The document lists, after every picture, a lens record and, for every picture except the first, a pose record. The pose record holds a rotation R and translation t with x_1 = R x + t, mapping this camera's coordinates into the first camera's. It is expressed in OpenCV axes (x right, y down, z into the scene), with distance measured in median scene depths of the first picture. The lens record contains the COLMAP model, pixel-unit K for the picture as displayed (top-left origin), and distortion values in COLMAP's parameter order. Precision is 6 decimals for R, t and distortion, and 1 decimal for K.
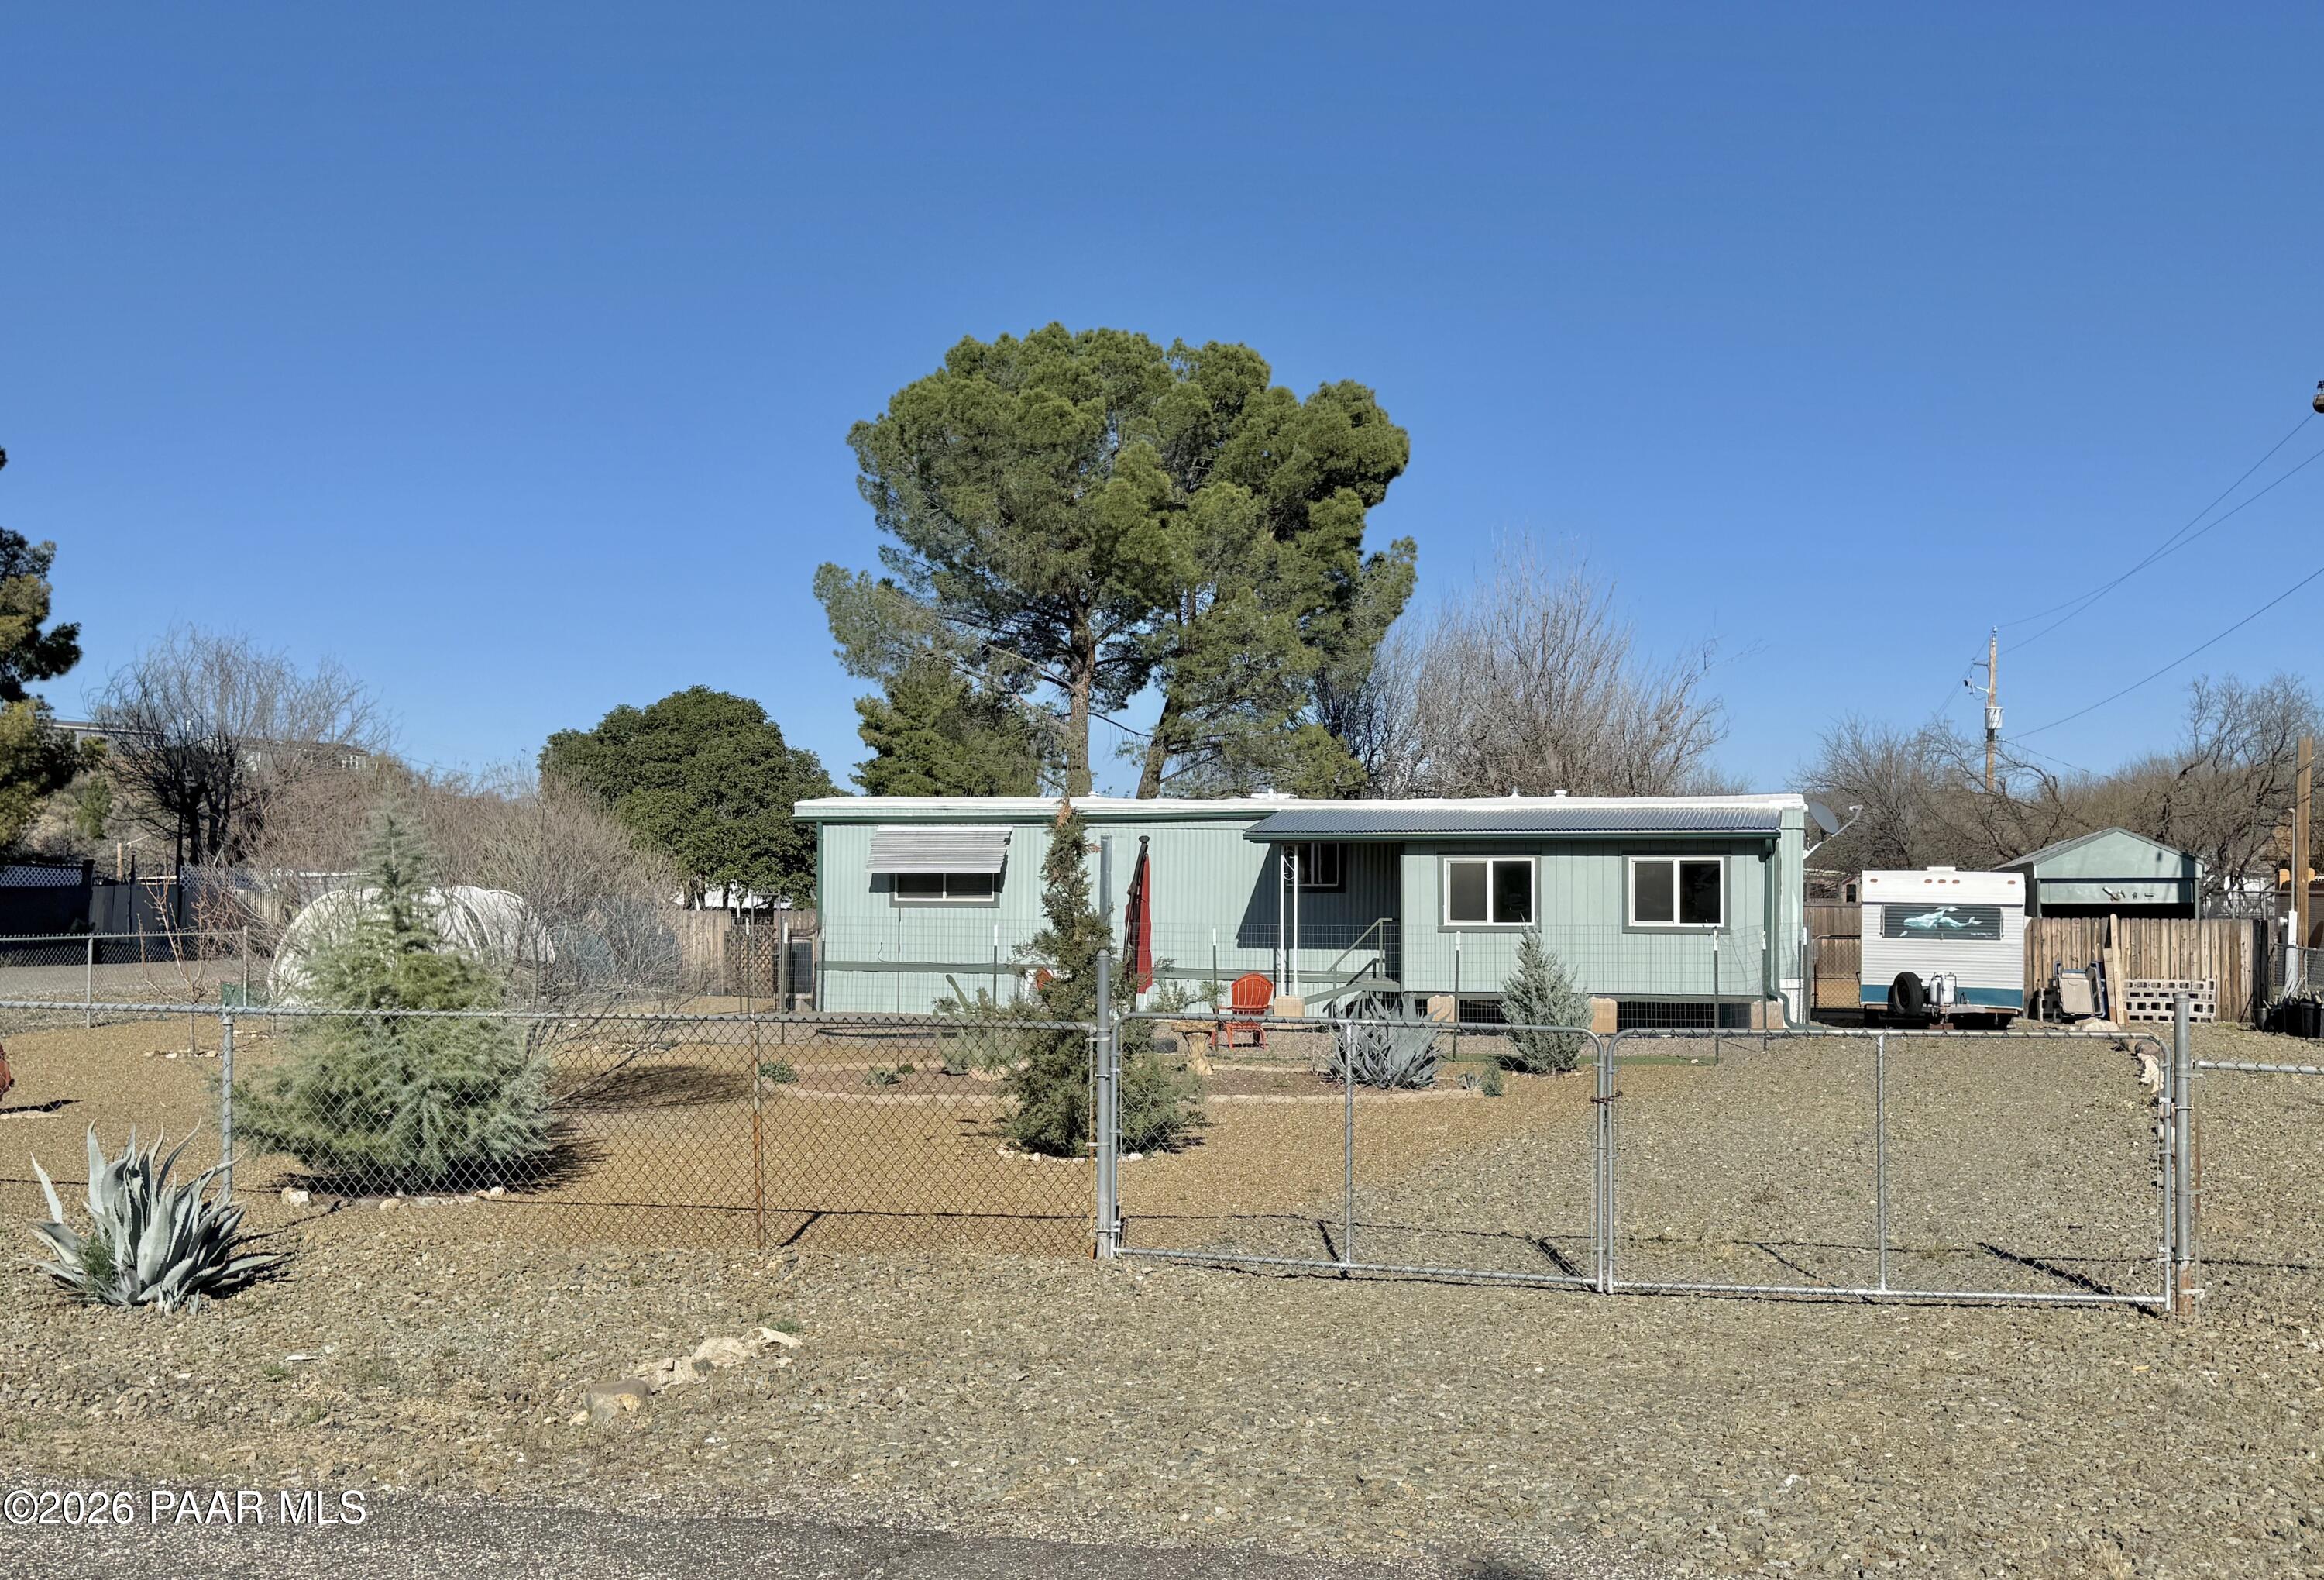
lens RADIAL K [[2264.6, 0, 1290.7], [0, 2264.6, 856.2], [0, 0, 1]] dist [0.211726, -0.384570]
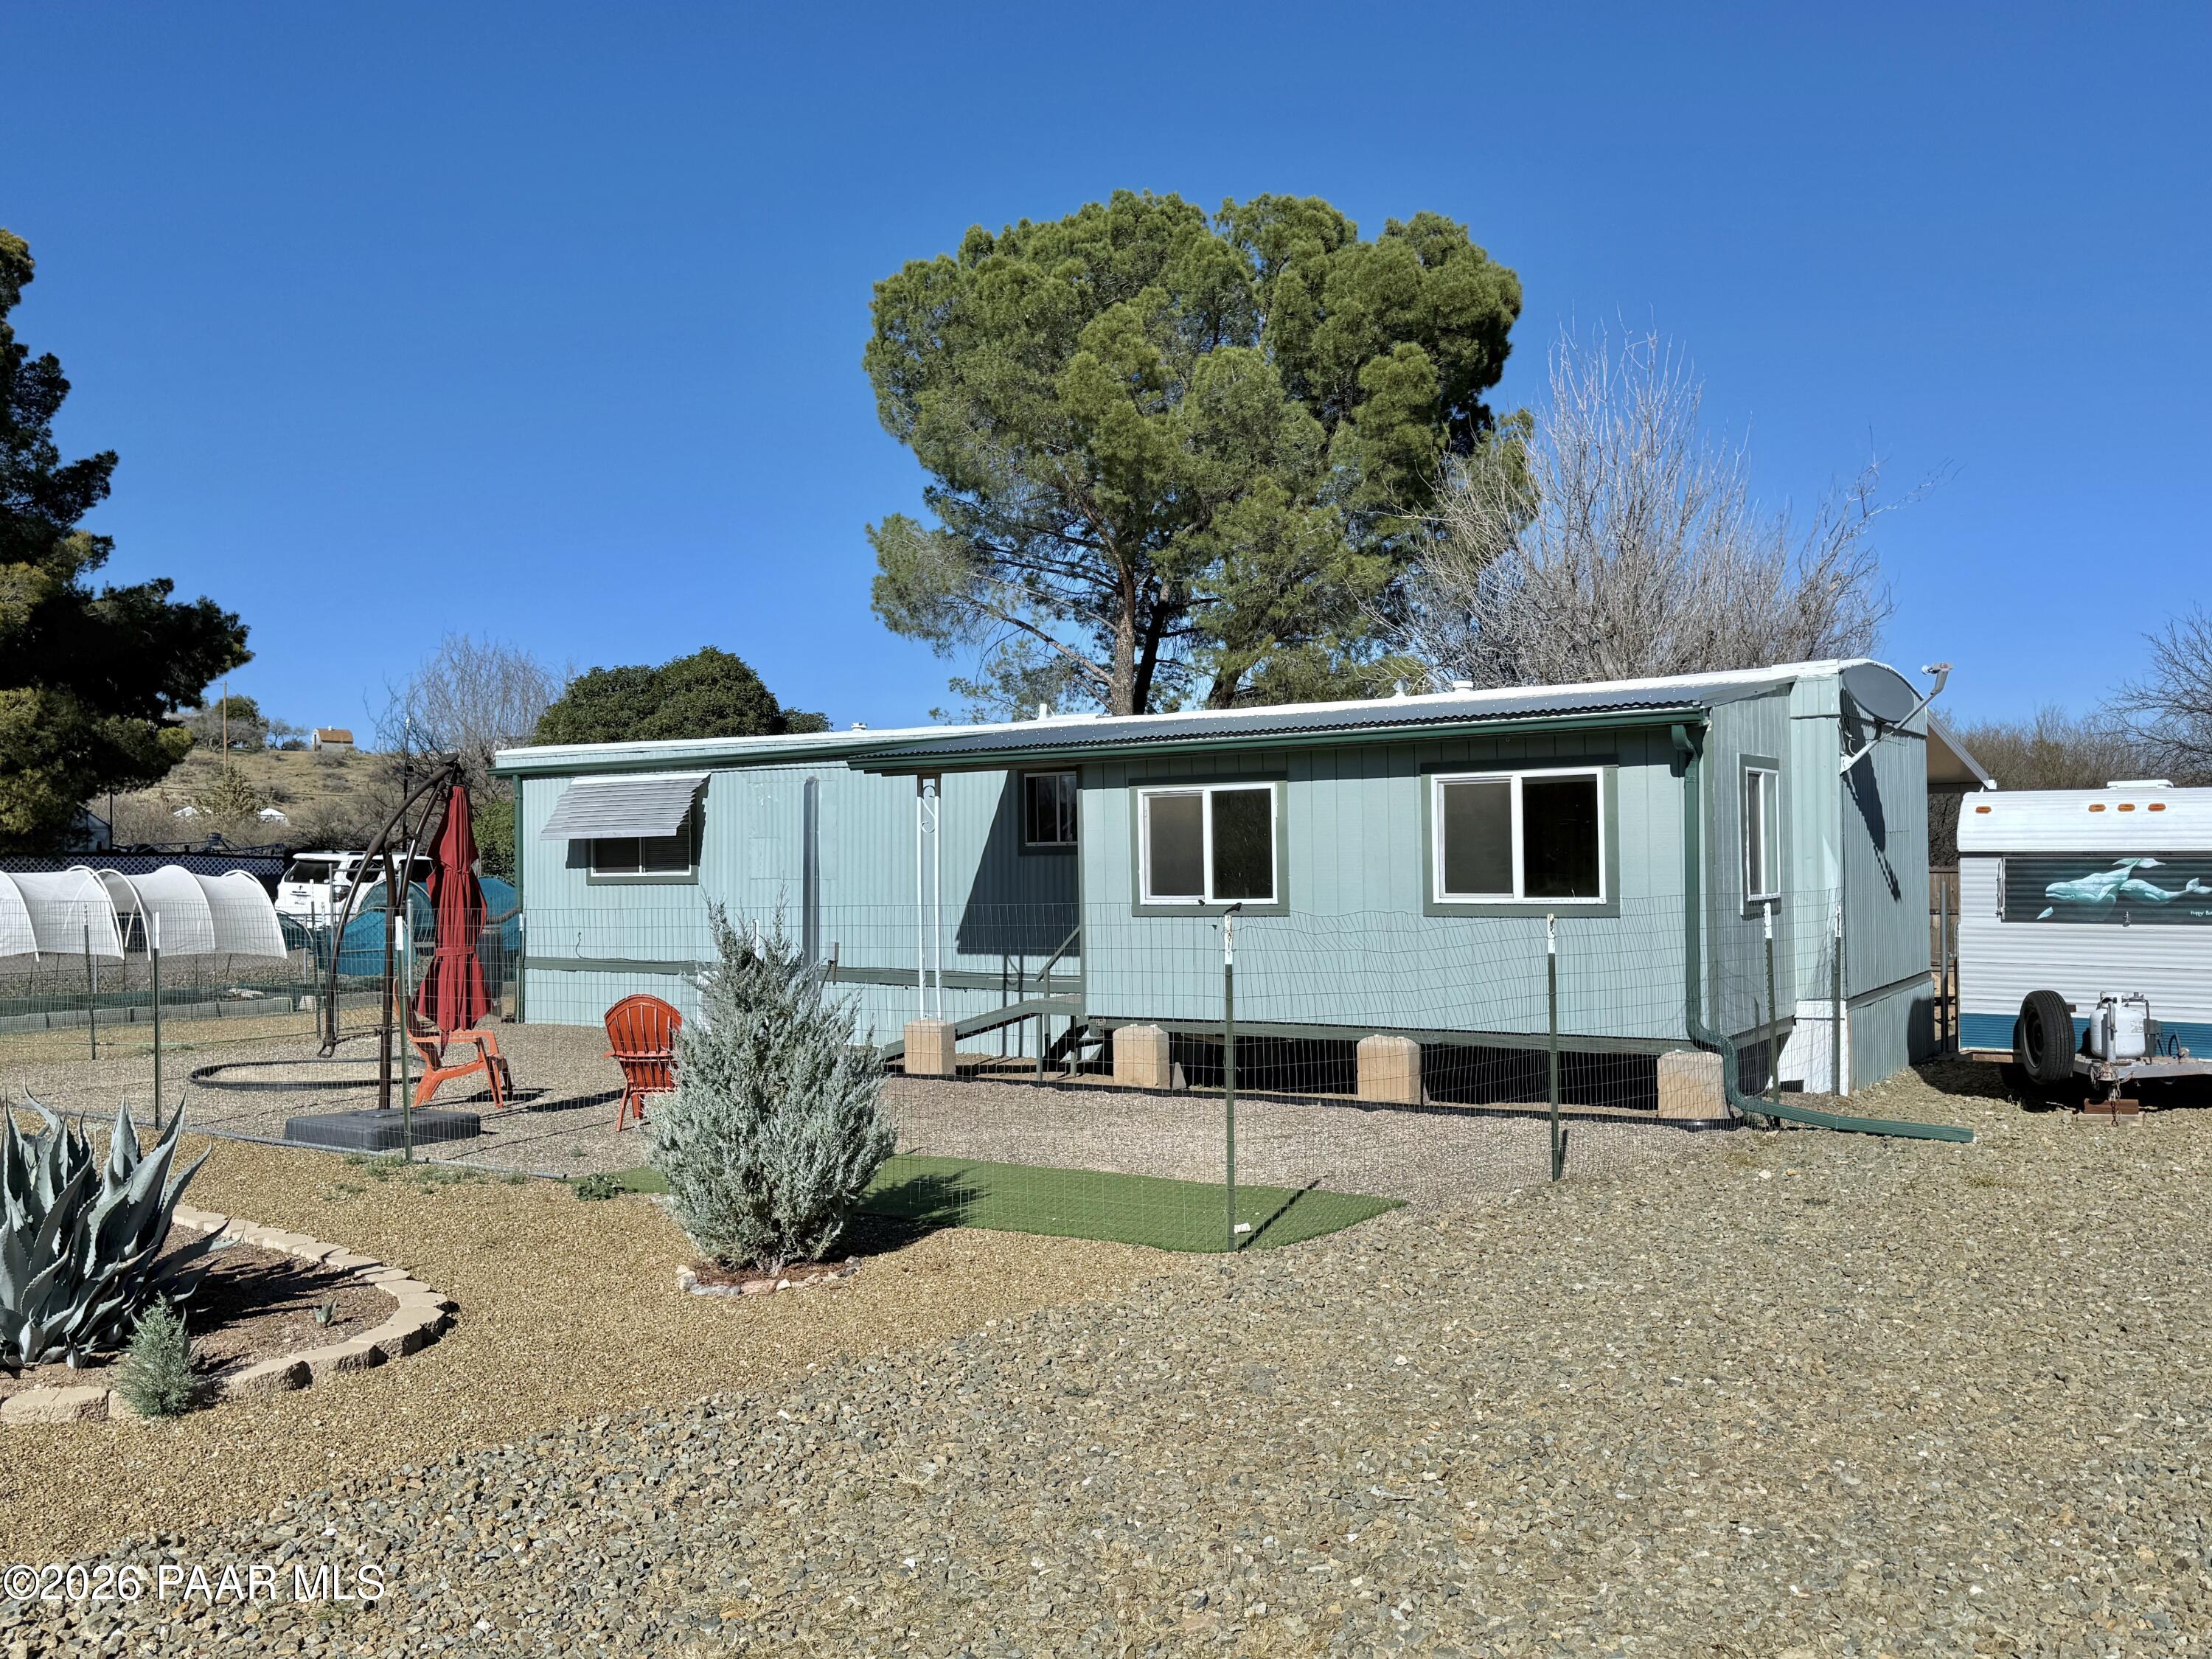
lens RADIAL K [[1826.6, 0, 1093.6], [0, 1826.6, 833.2], [0, 0, 1]] dist [0.136398, -0.235626]
pose [[0.931341, -0.021732, -0.363499, 0.204996], [0.018896, 0.999757, -0.011356, 0.015561], [0.363657, 0.003708, 0.931525, 0.503181]]
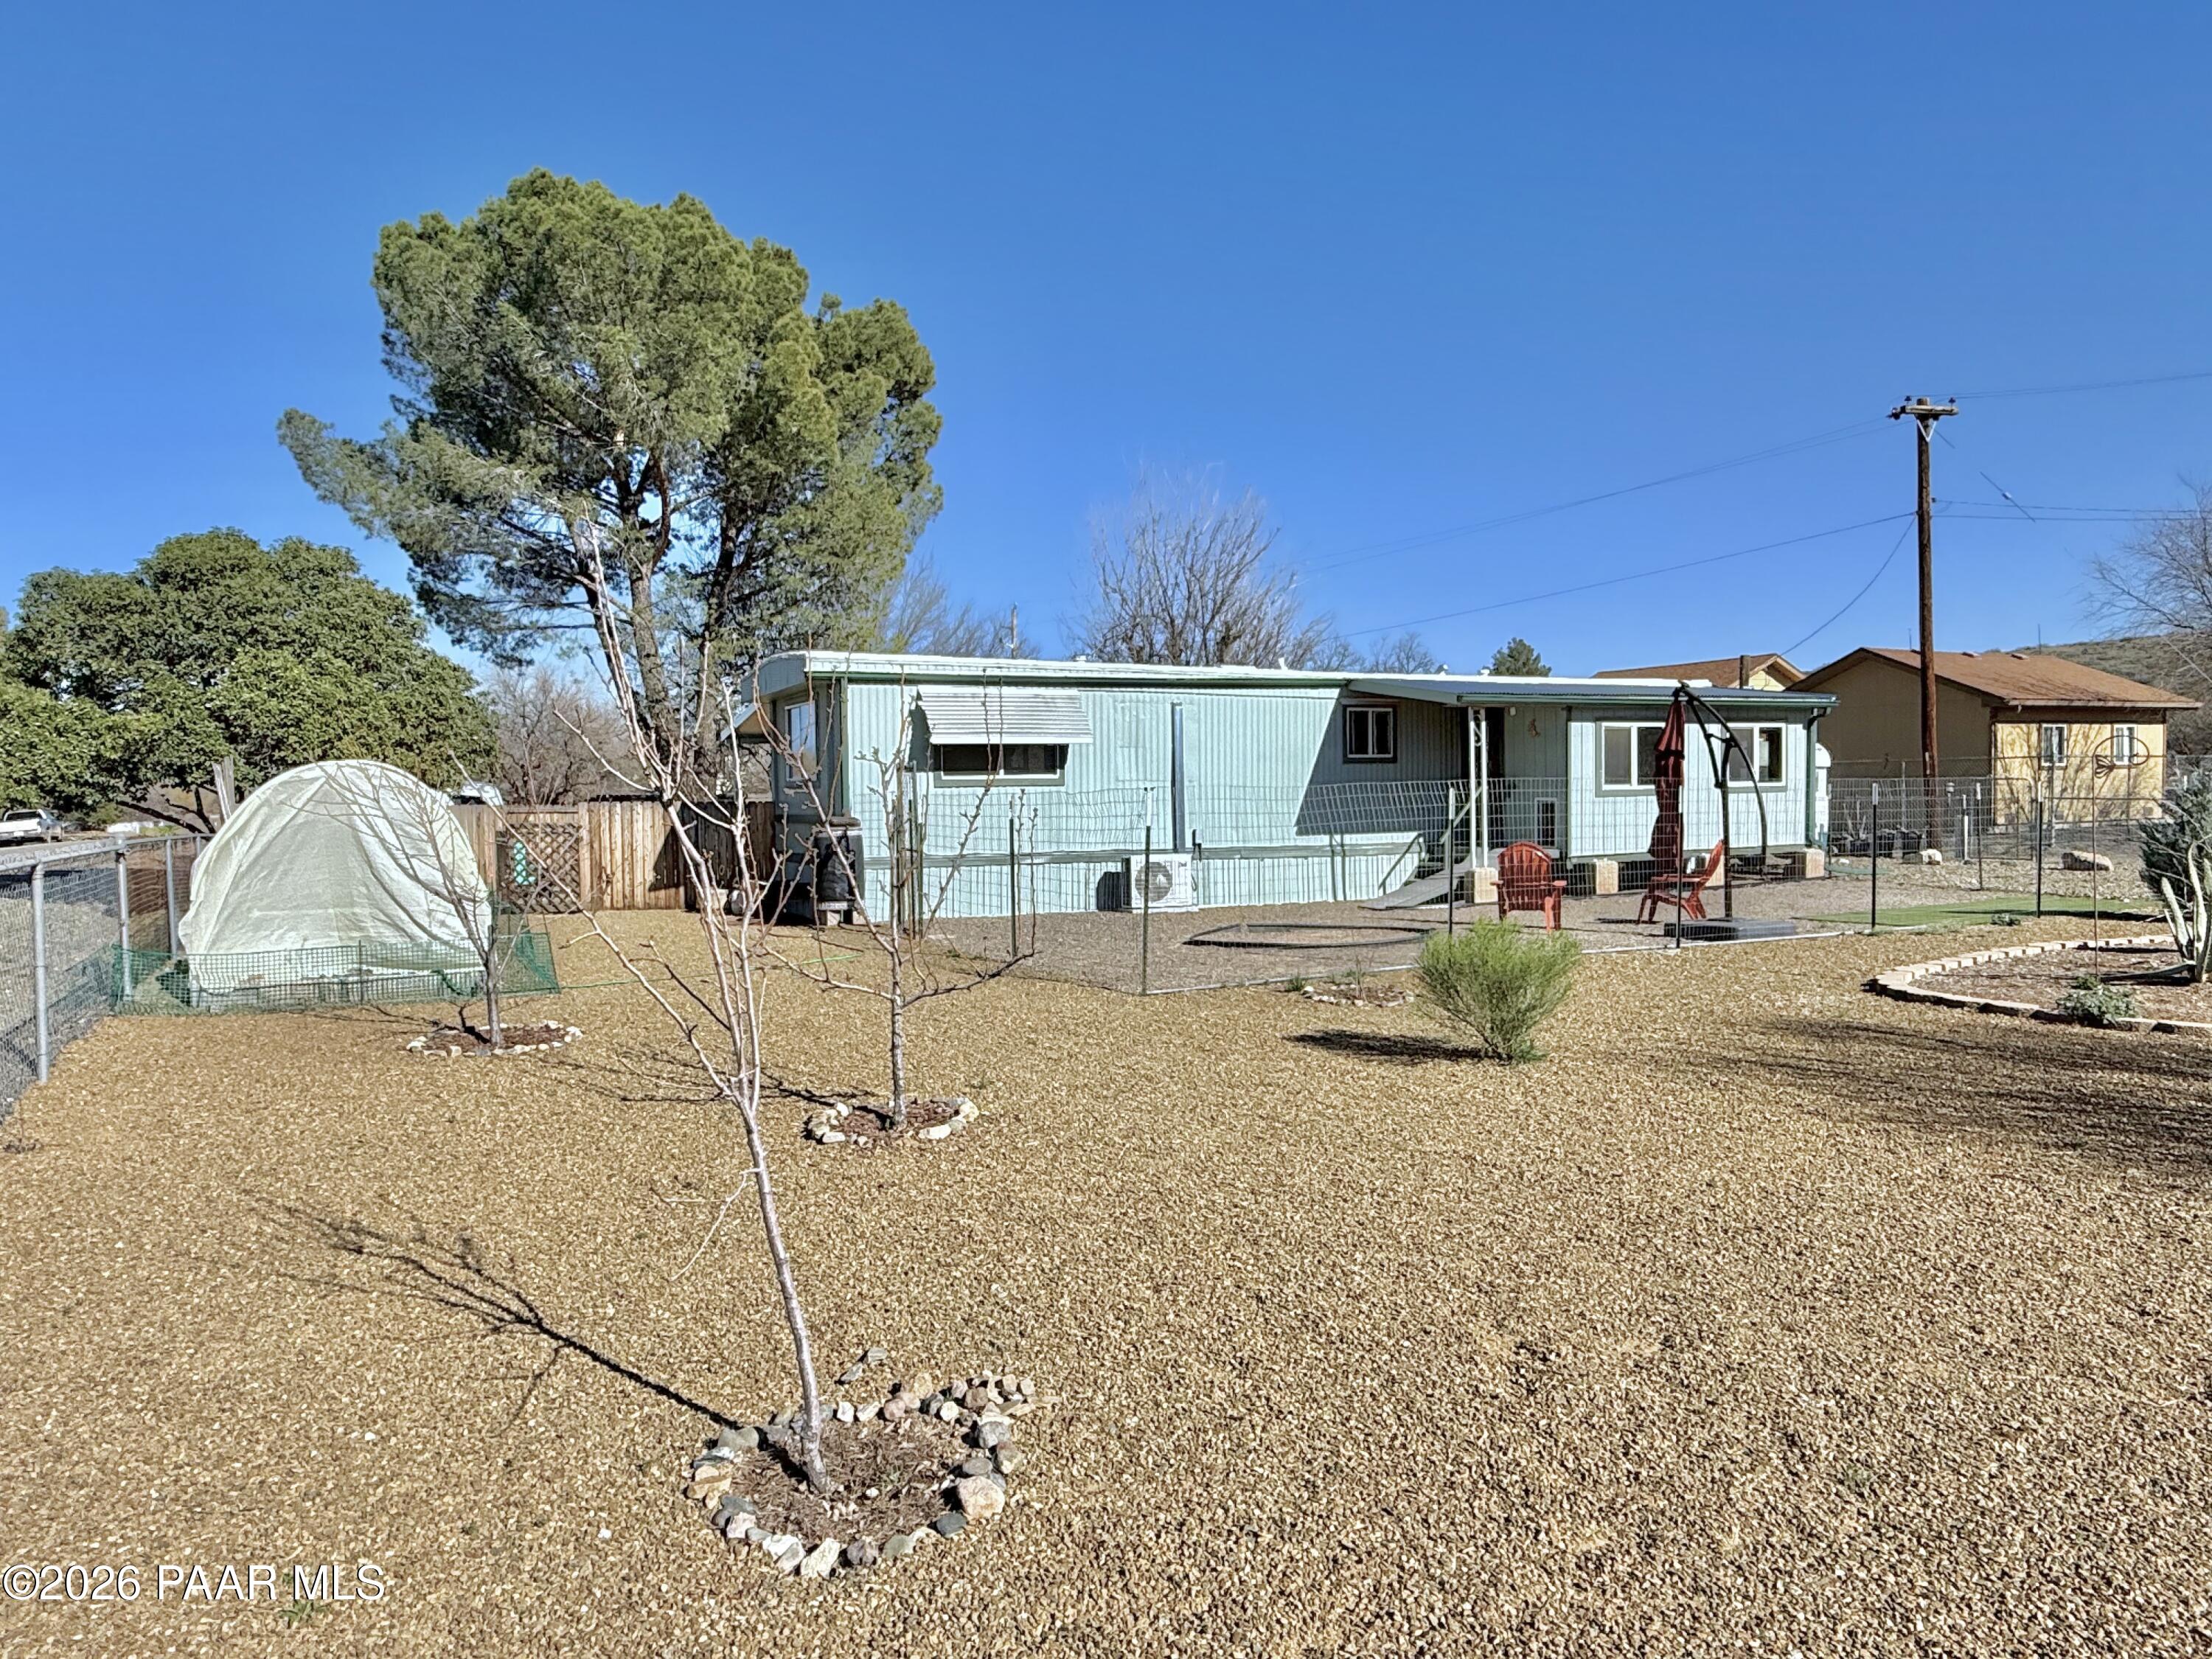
lens RADIAL K [[1392.5, 0, 1107.1], [0, 1392.5, 845.1], [0, 0, 1]] dist [0.003451, -0.000695]
pose [[0.783655, -0.039945, 0.619911, -0.440860], [0.012063, 0.998721, 0.049105, 0.019732], [-0.621079, -0.031003, 0.783134, 0.586101]]
